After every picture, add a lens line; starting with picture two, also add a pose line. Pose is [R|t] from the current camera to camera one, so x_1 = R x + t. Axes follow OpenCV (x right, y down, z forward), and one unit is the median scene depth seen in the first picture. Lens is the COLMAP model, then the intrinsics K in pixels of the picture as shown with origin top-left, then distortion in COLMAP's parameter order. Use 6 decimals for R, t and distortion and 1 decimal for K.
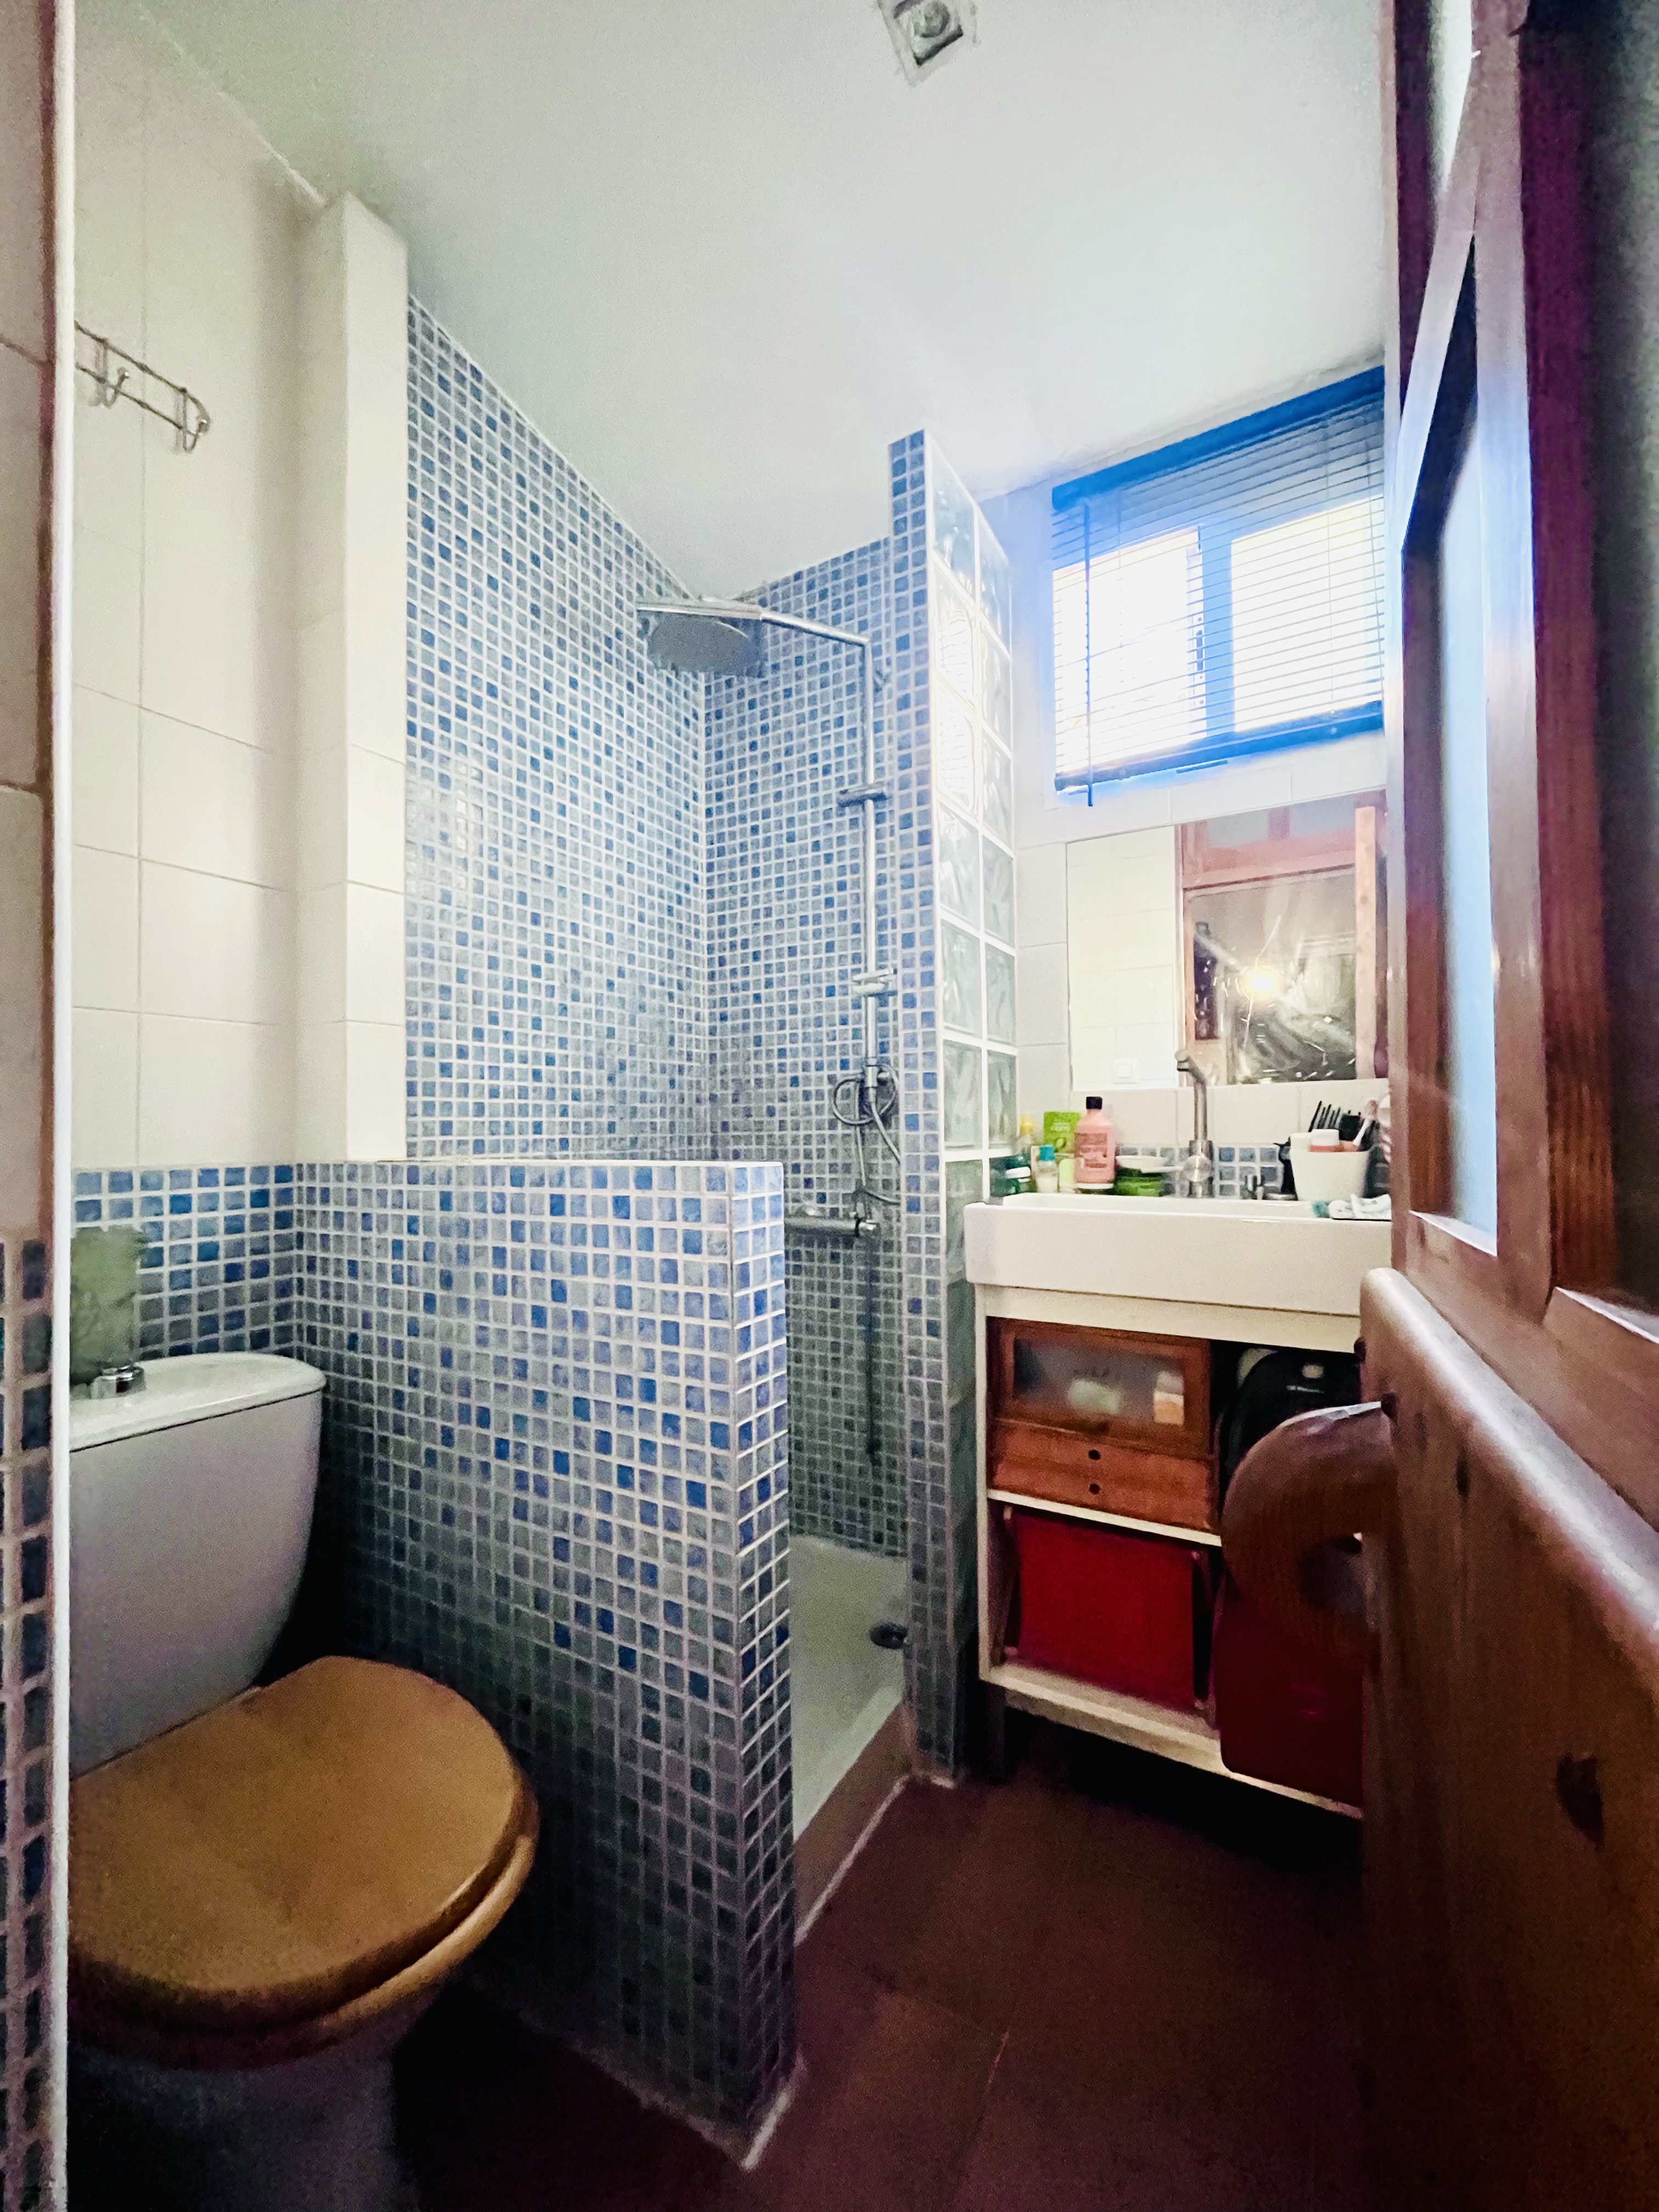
lens RADIAL K [[884.9, 0, 830.6], [0, 884.9, 1115.7], [0, 0, 1]] dist [-0.002278, 0.000094]
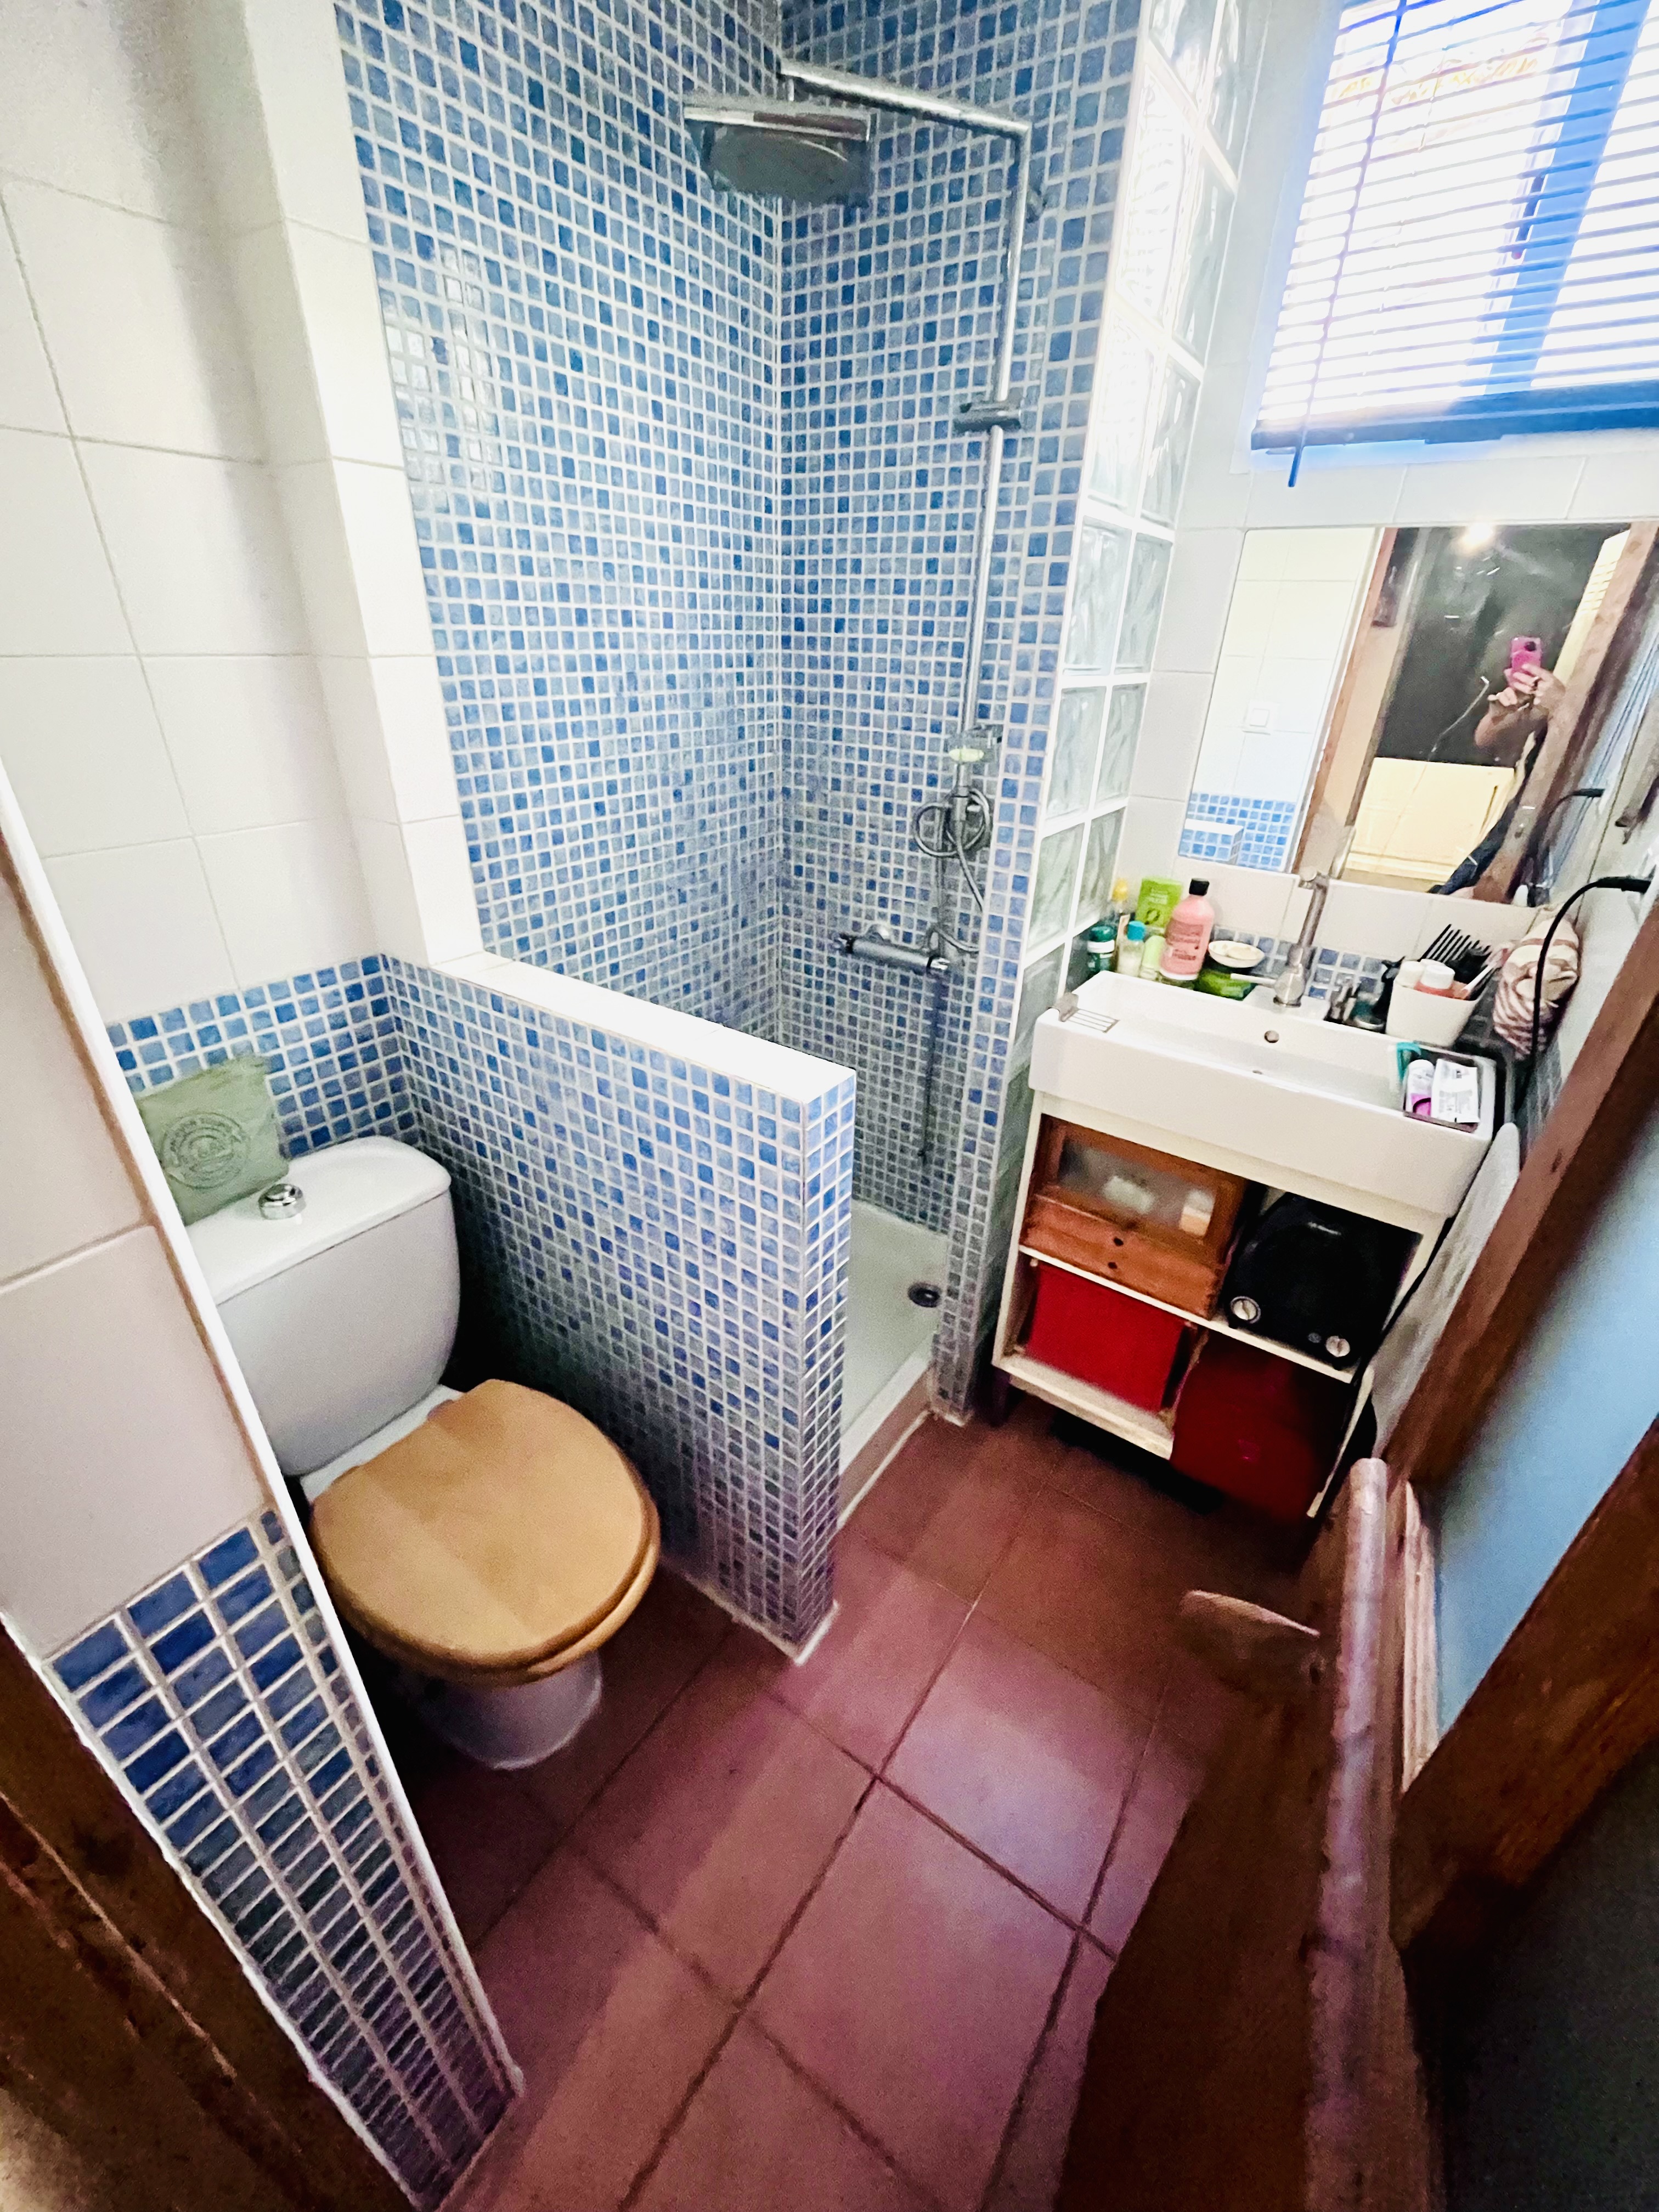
lens RADIAL K [[885.4, 0, 832.5], [0, 885.4, 1107.3], [0, 0, 1]] dist [-0.000273, -0.000468]
pose [[0.995713, 0.075344, -0.053661, -0.014729], [-0.039405, 0.870352, 0.490850, -0.257441], [0.083687, -0.486632, 0.869590, 0.059415]]
